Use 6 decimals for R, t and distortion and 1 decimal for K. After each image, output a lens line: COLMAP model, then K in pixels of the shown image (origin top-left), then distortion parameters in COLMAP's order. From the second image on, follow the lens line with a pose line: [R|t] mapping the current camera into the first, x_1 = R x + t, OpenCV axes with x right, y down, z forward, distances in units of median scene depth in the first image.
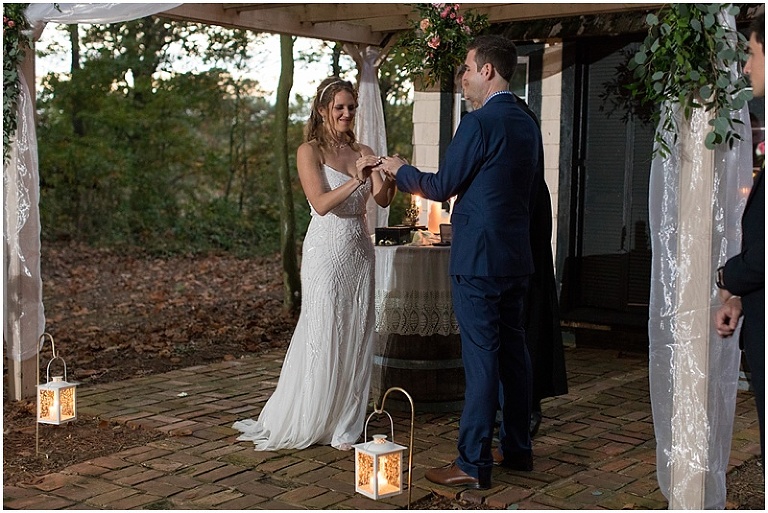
lens RADIAL K [[1103.3, 0, 384.0], [0, 1103.3, 256.5], [0, 0, 1]] dist [0.014163, -0.041667]
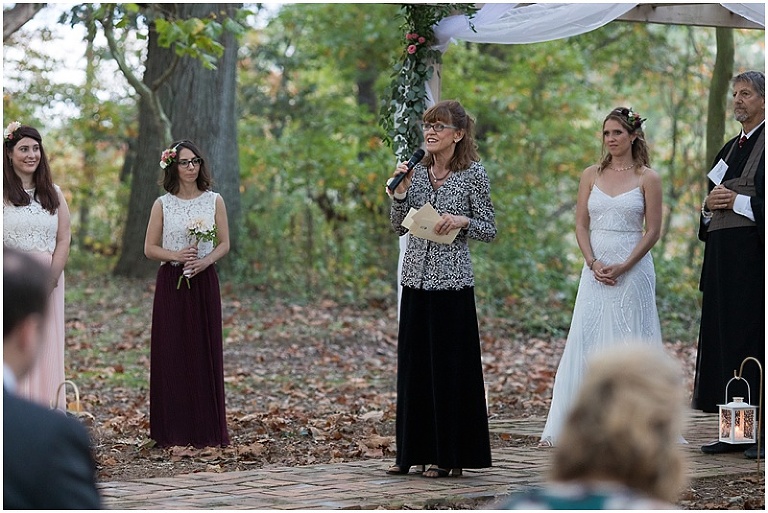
lens RADIAL K [[2935.4, 0, 384.0], [0, 2935.4, 256.5], [0, 0, 1]] dist [0.059608, -1.007925]
pose [[0.970840, 0.015328, -0.239239, 0.090154], [-0.029000, 0.998134, -0.053729, 0.042743], [0.237969, 0.059100, 0.969473, -0.529895]]
